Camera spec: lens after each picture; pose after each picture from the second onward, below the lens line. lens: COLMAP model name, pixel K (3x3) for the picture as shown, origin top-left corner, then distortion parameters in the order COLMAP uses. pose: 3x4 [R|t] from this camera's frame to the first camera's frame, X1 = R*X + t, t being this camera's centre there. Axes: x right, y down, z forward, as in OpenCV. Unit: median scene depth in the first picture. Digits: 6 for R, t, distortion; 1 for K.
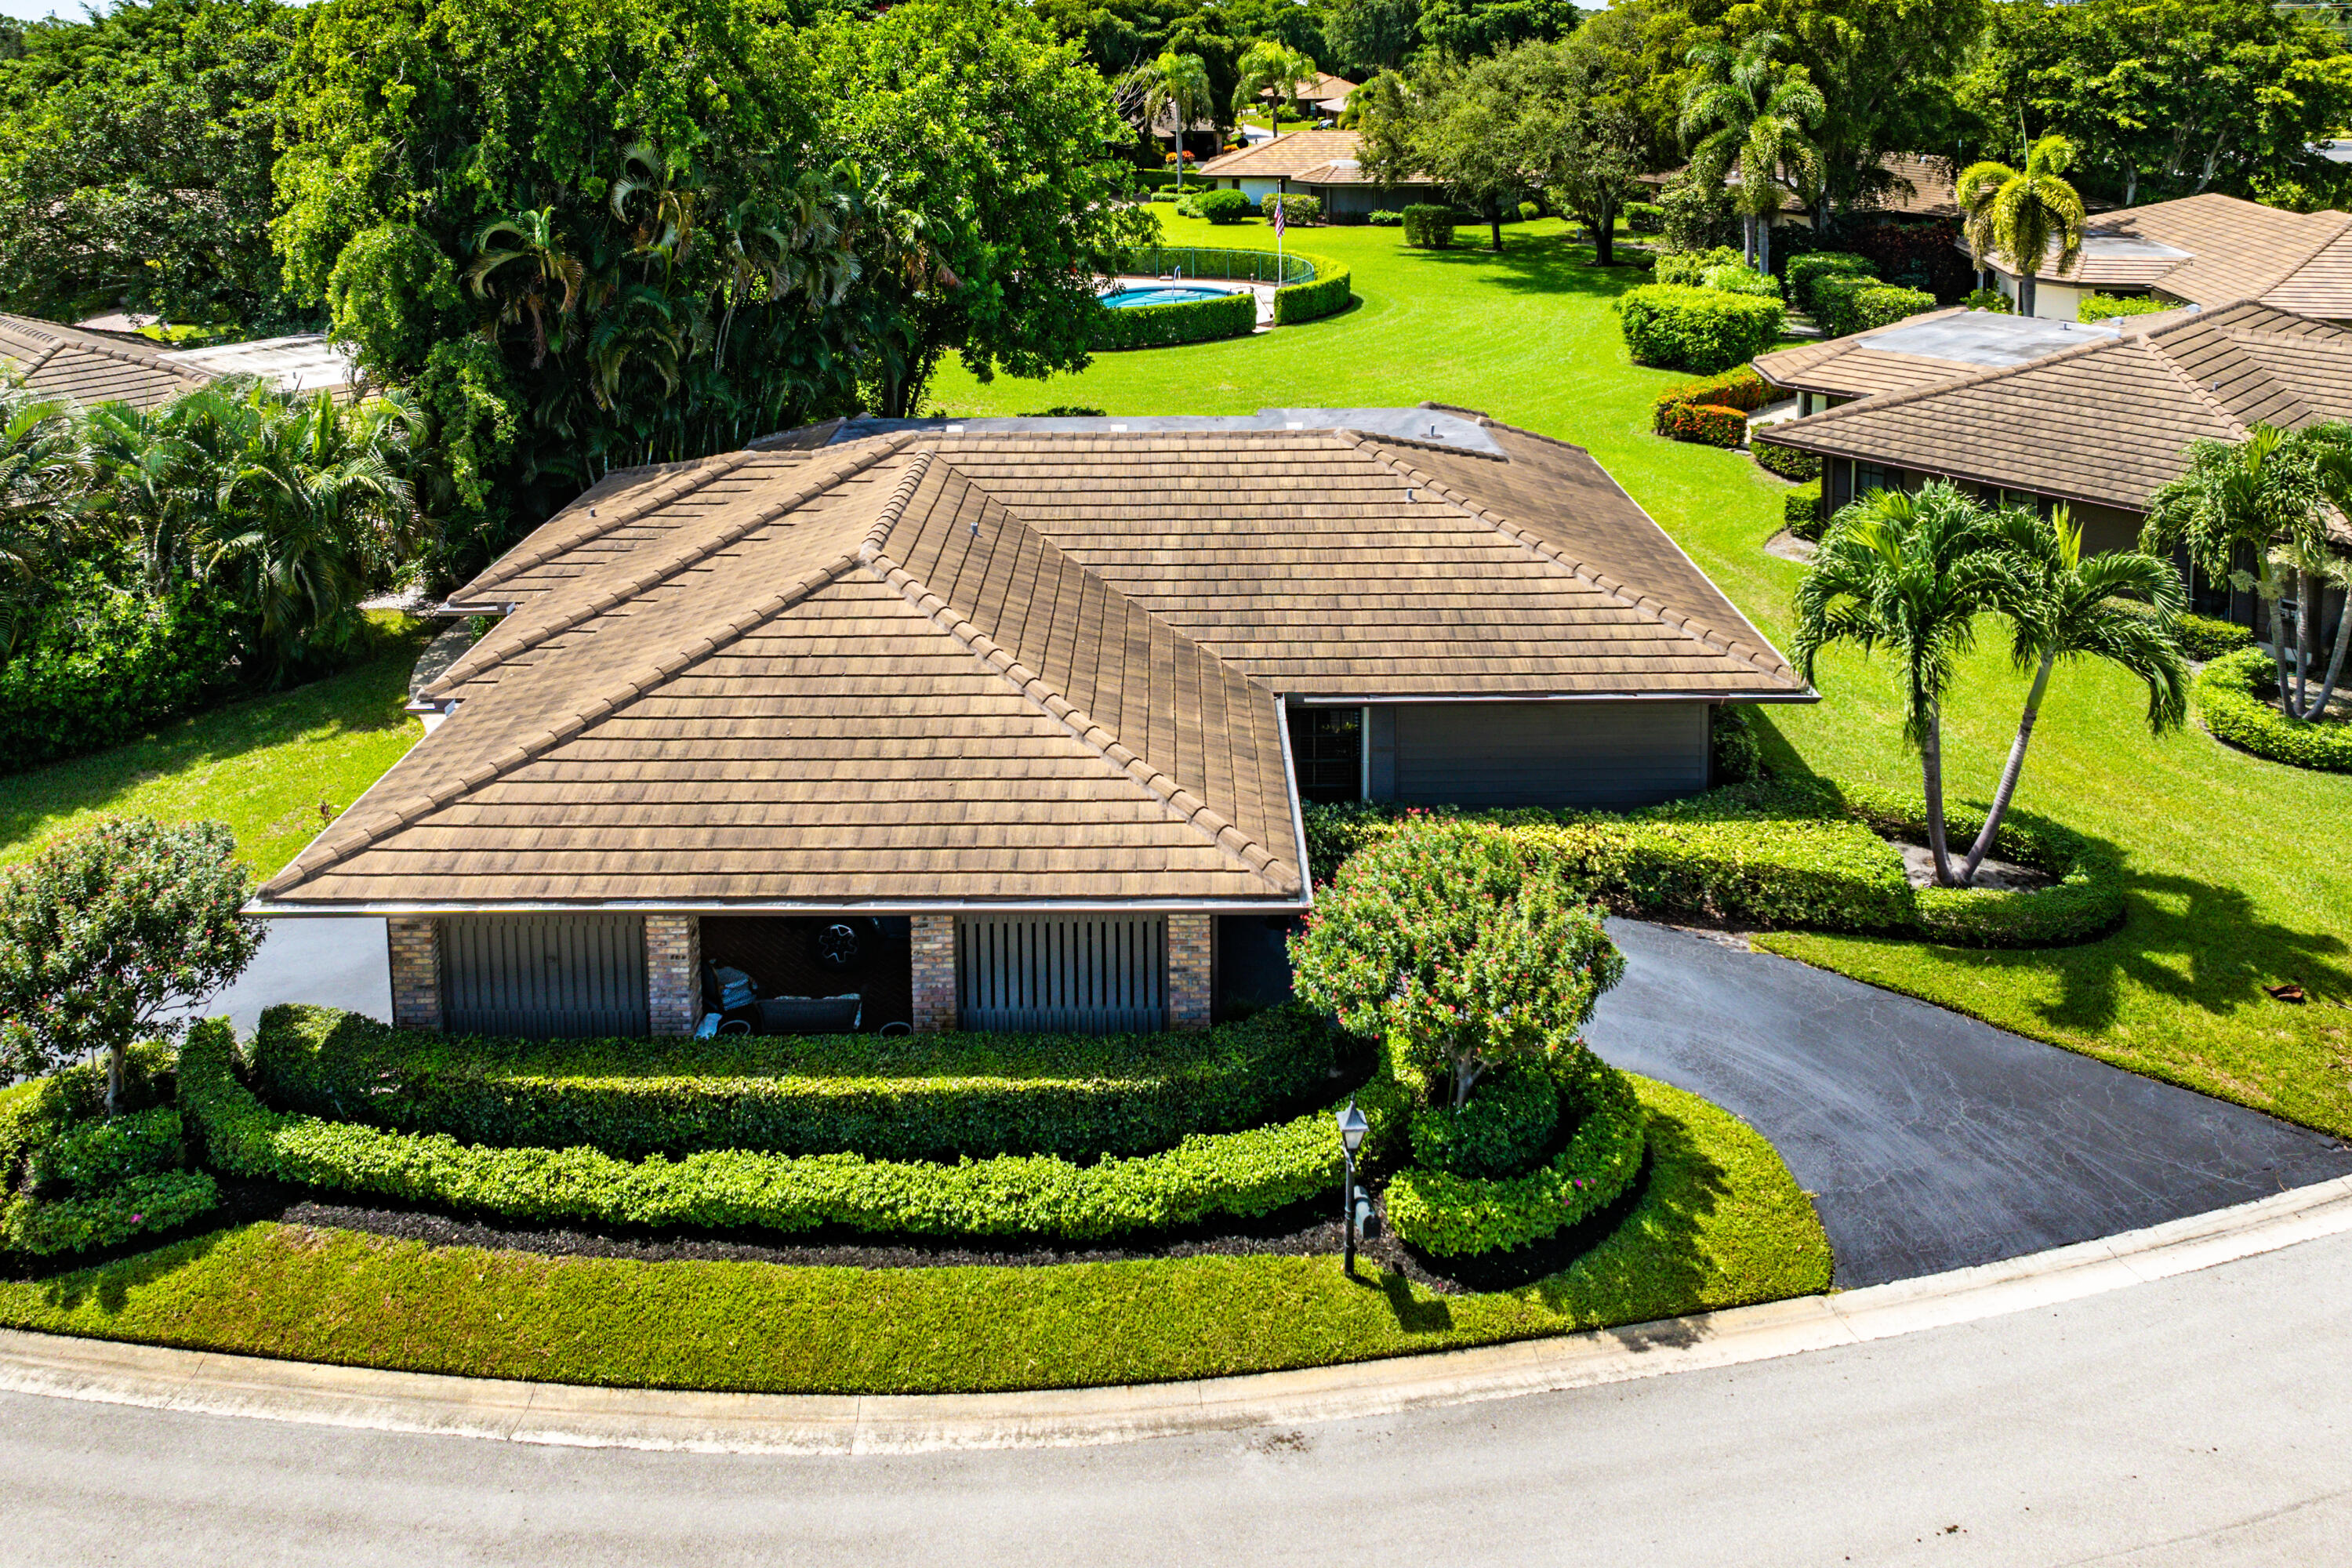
lens RADIAL K [[1587.6, 0, 1176.0], [0, 1587.6, 784.0], [0, 0, 1]] dist [-0.042492, 0.018528]
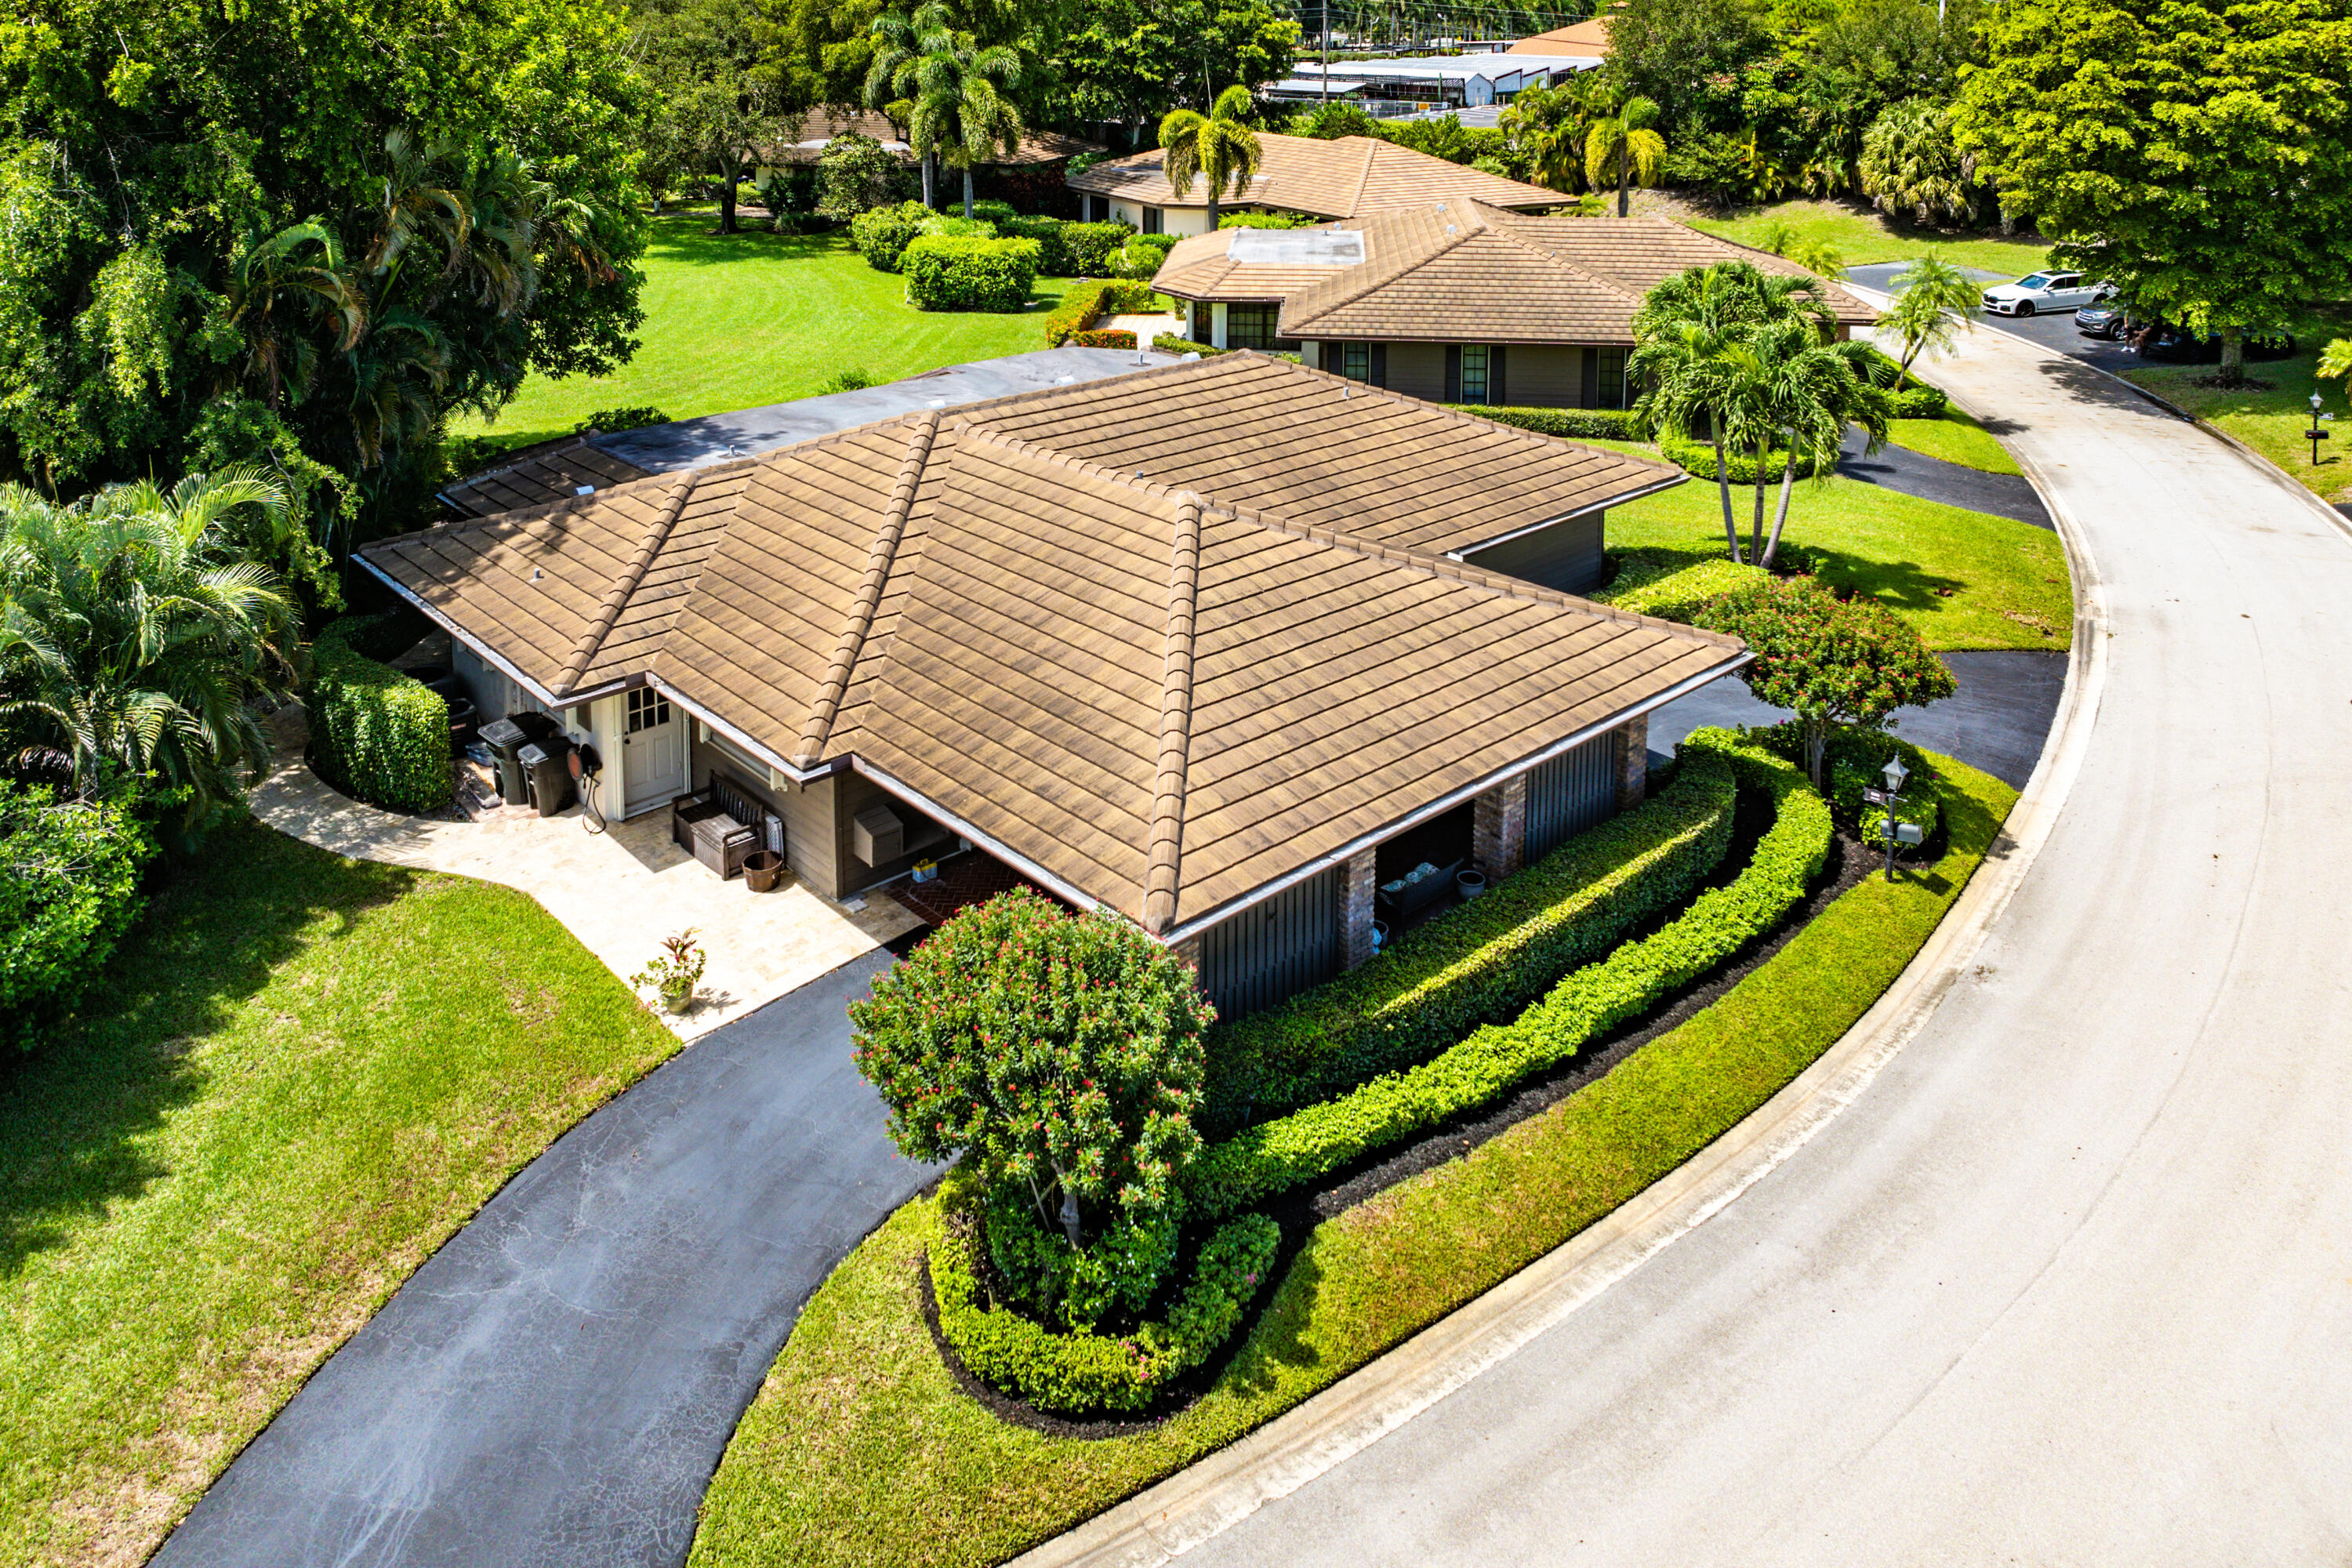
lens RADIAL K [[1554.0, 0, 1176.0], [0, 1554.0, 784.0], [0, 0, 1]] dist [-0.004925, -0.001745]
pose [[0.732096, -0.294948, 0.614036, -1.194450], [0.281961, 0.951765, 0.121001, -0.126988], [-0.620107, 0.084550, 0.779948, 0.286730]]
